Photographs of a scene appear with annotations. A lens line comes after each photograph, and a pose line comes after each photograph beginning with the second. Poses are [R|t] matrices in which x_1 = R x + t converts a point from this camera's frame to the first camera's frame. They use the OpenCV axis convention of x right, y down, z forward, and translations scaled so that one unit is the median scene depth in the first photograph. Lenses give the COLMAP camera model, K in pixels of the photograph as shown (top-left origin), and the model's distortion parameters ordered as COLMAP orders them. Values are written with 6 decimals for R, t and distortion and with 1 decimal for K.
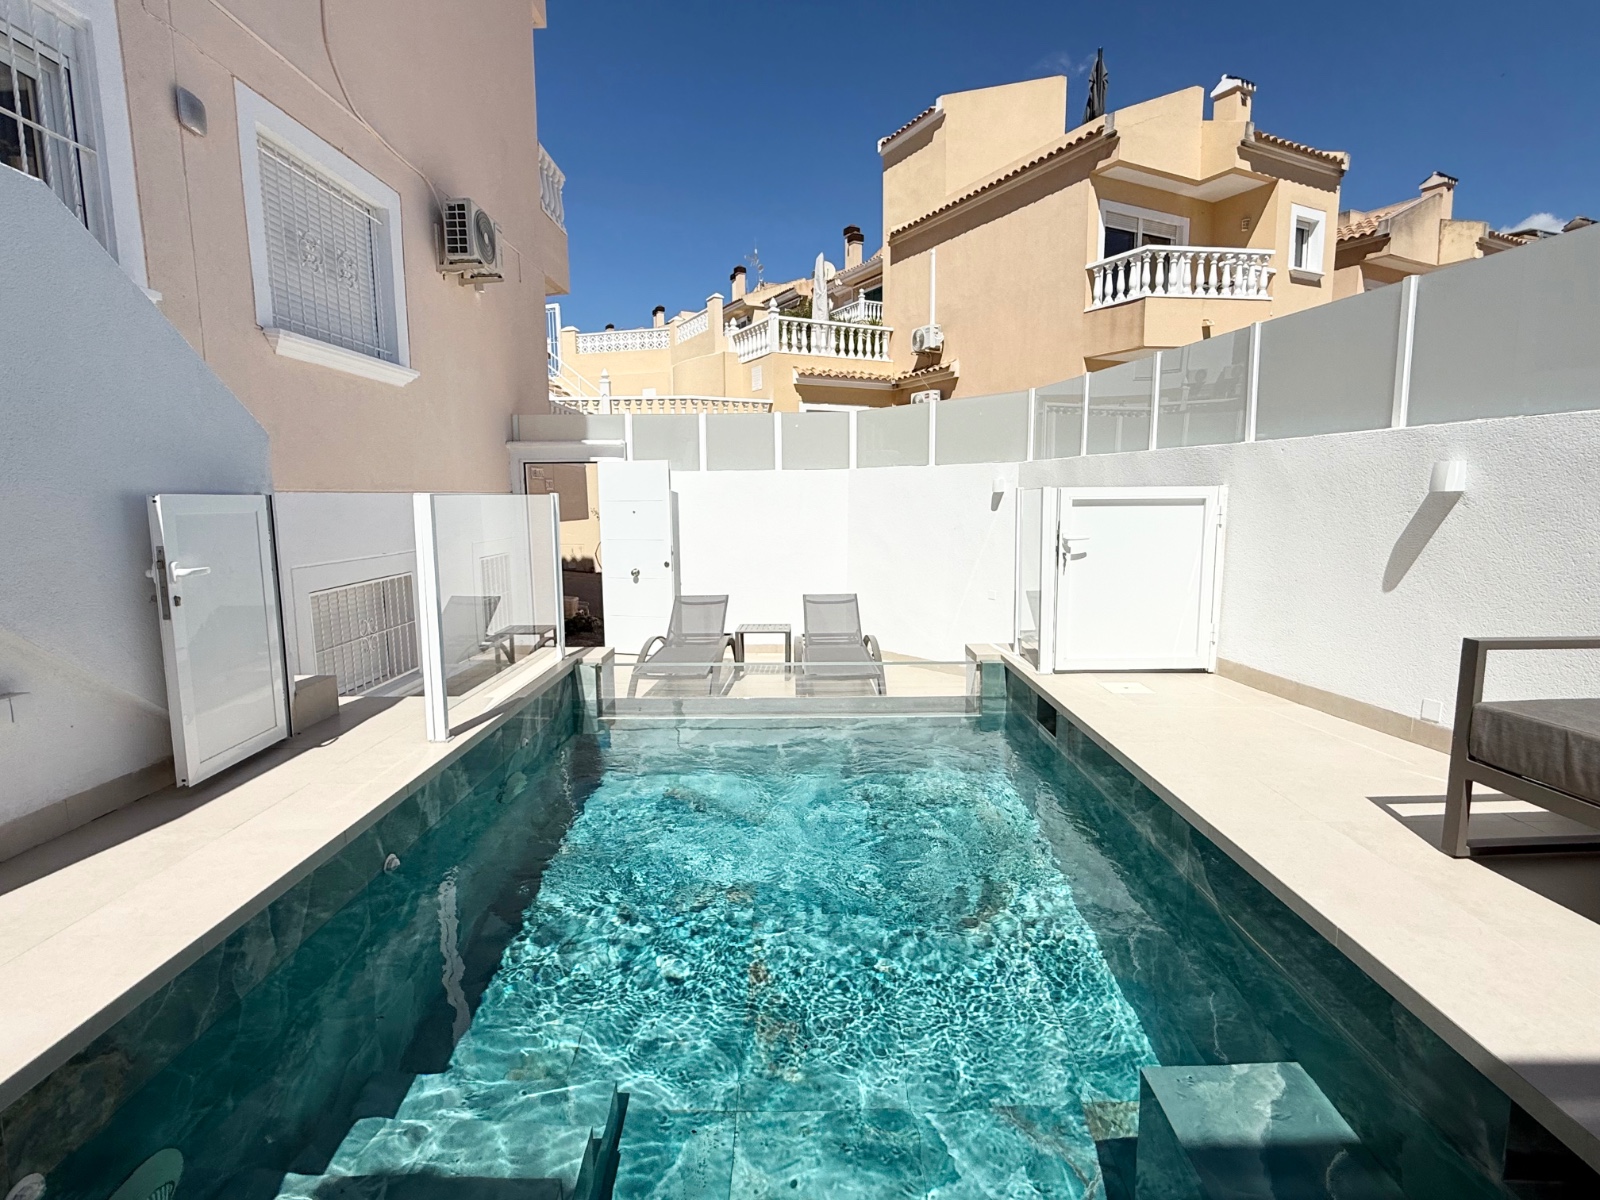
lens RADIAL K [[797.8, 0, 797.4], [0, 797.8, 599.3], [0, 0, 1]] dist [0.001786, 0.000597]
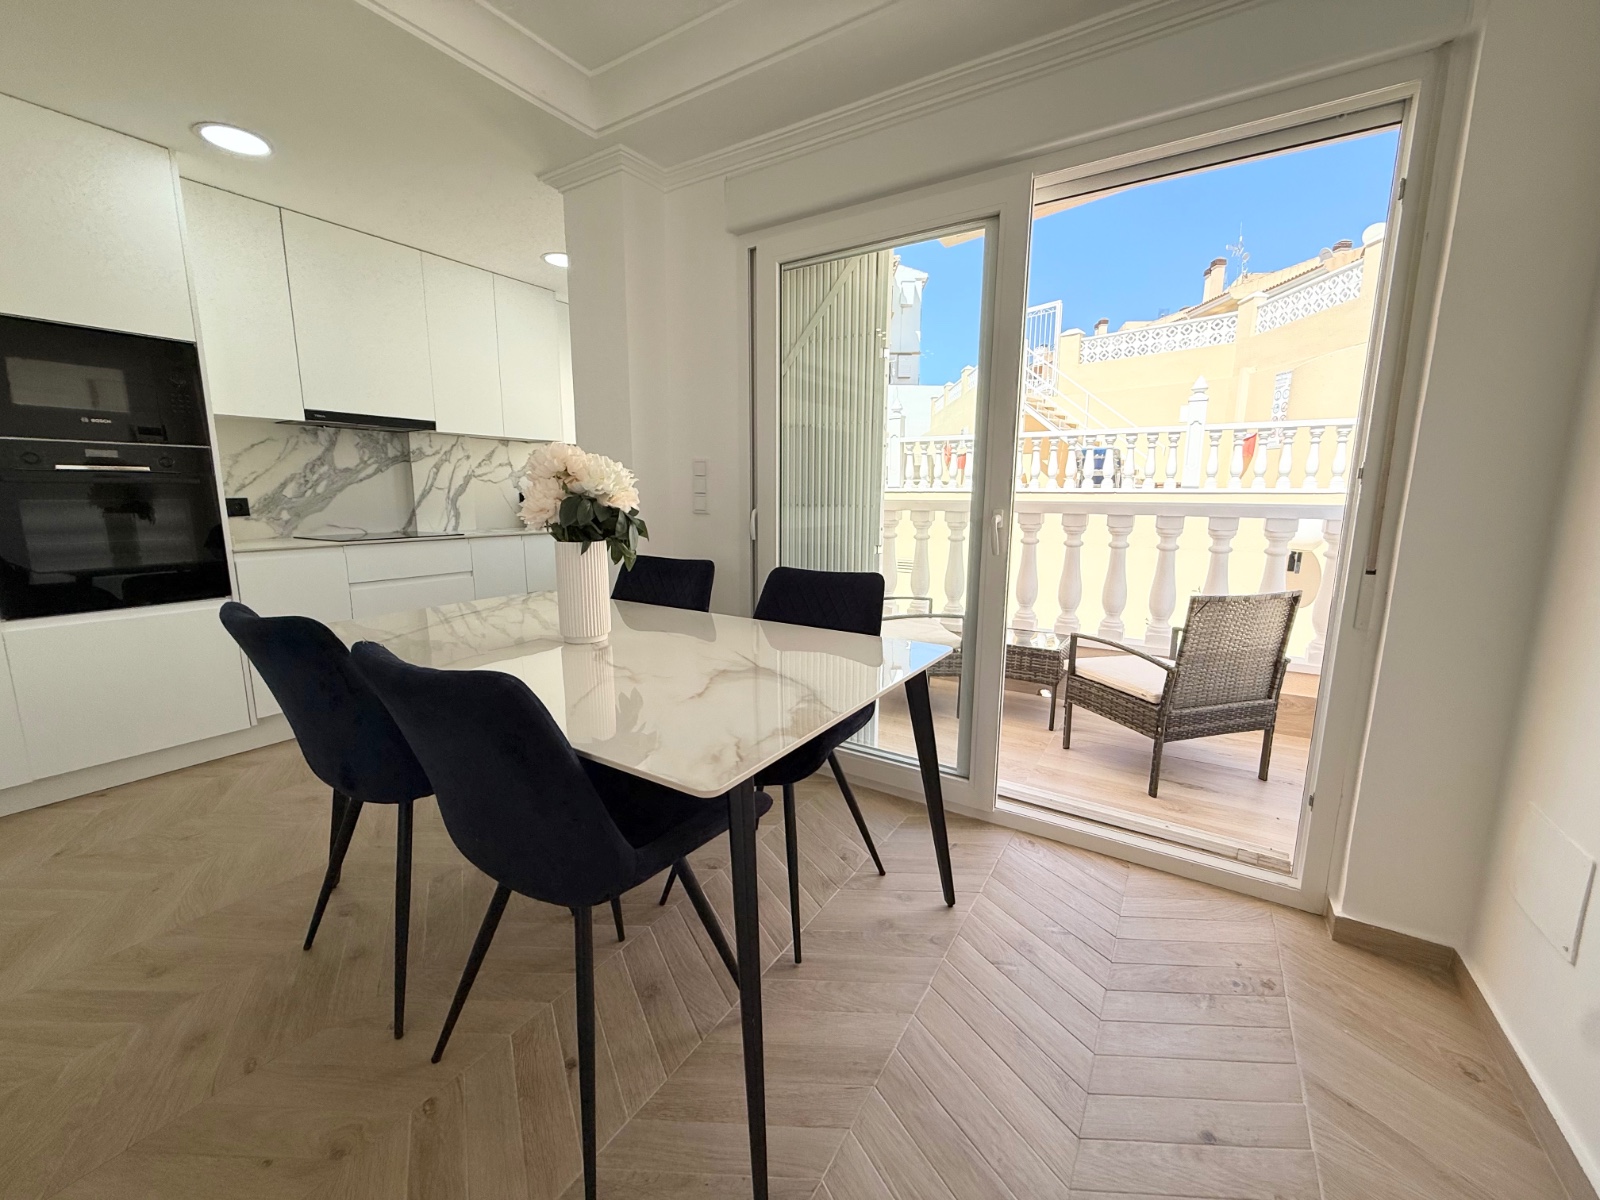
lens RADIAL K [[635.9, 0, 796.5], [0, 635.9, 596.5], [0, 0, 1]] dist [-0.002310, -0.000031]
pose [[0.853616, 0.097906, -0.511619, -0.173173], [-0.080425, 0.995172, 0.056255, -0.097189], [0.514657, -0.006873, 0.857369, 0.332807]]
